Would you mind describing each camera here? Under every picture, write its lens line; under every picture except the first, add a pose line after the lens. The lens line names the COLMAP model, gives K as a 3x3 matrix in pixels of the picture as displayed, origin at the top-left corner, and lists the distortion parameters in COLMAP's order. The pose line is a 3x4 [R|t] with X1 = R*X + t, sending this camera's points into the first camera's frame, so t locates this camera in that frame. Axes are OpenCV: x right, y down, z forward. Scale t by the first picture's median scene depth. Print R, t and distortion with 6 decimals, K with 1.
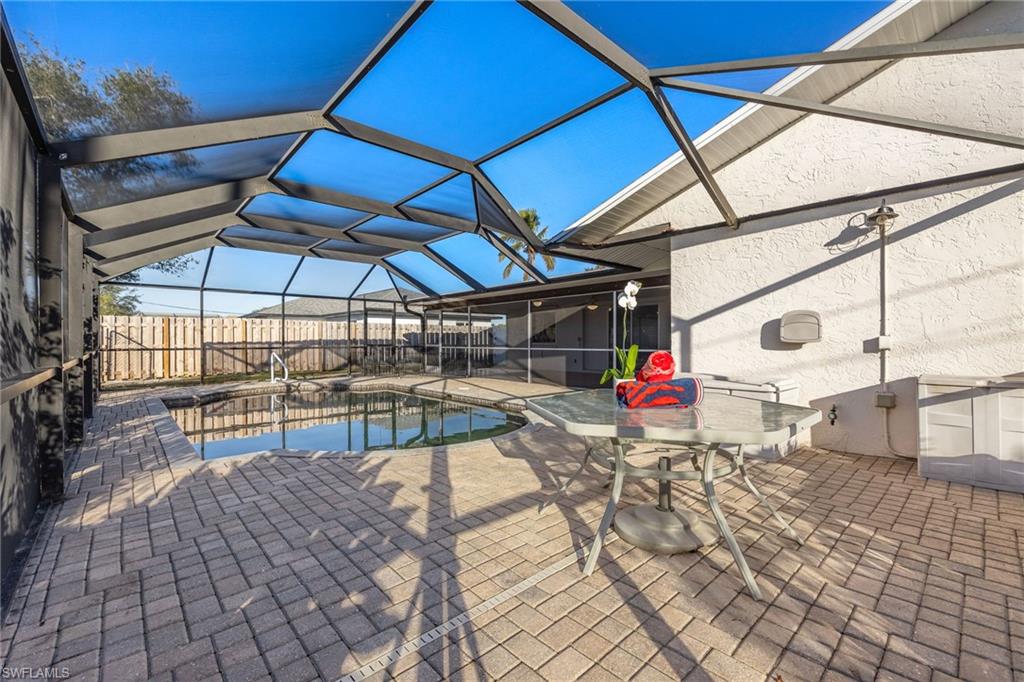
lens RADIAL K [[425.3, 0, 512.0], [0, 425.3, 341.0], [0, 0, 1]] dist [-0.000941, -0.000166]
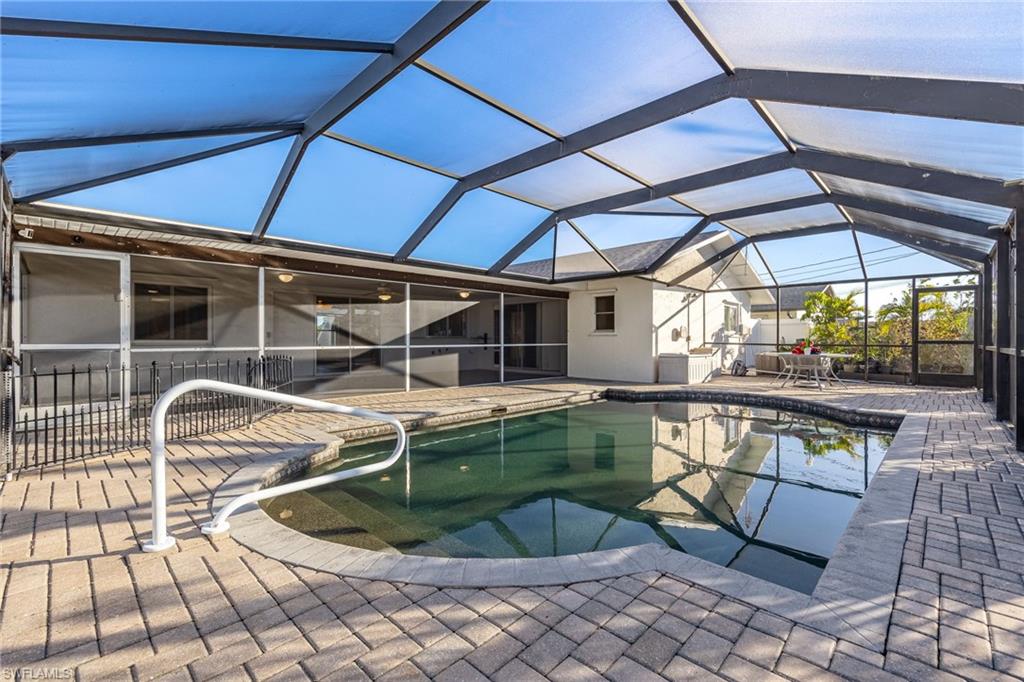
lens RADIAL K [[448.6, 0, 512.0], [0, 448.6, 341.0], [0, 0, 1]] dist [0.000384, 0.000002]
pose [[-0.059622, -0.002786, 0.998217, -0.647971], [-0.001732, 0.999995, 0.002688, 0.004158], [-0.998220, -0.001569, -0.059626, 0.724685]]
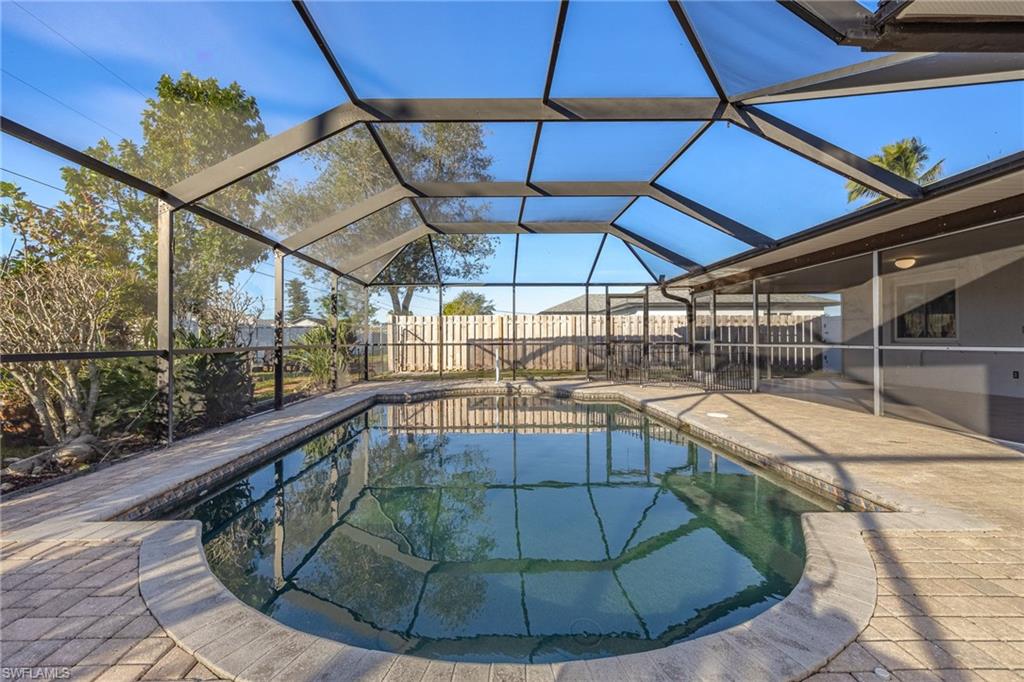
lens RADIAL K [[428.6, 0, 497.2], [0, 428.6, 338.3], [0, 0, 1]] dist [-0.000548, -0.000102]
pose [[0.746340, -0.004633, -0.665549, 0.036046], [0.002710, 0.999989, -0.003922, 0.006553], [0.665560, 0.001124, 0.746344, 0.272115]]
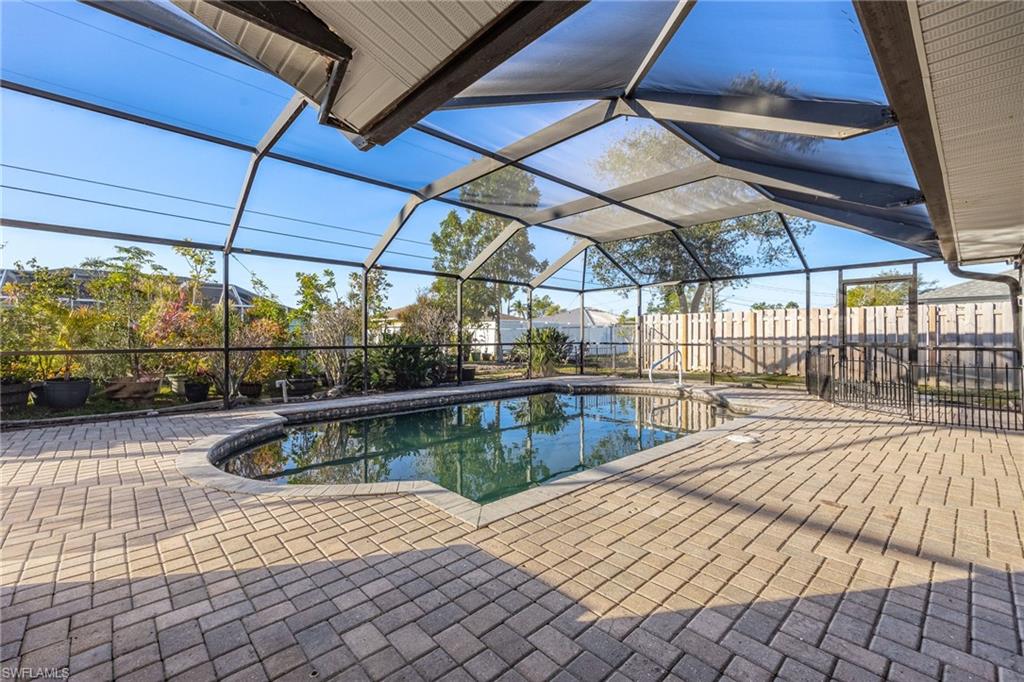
lens RADIAL K [[425.3, 0, 512.0], [0, 425.3, 341.0], [0, 0, 1]] dist [-0.000941, -0.000166]
pose [[0.031975, 0.009380, -0.999445, 0.250892], [-0.000060, 0.999956, 0.009383, 0.001555], [0.999489, -0.000240, 0.031974, 0.531202]]
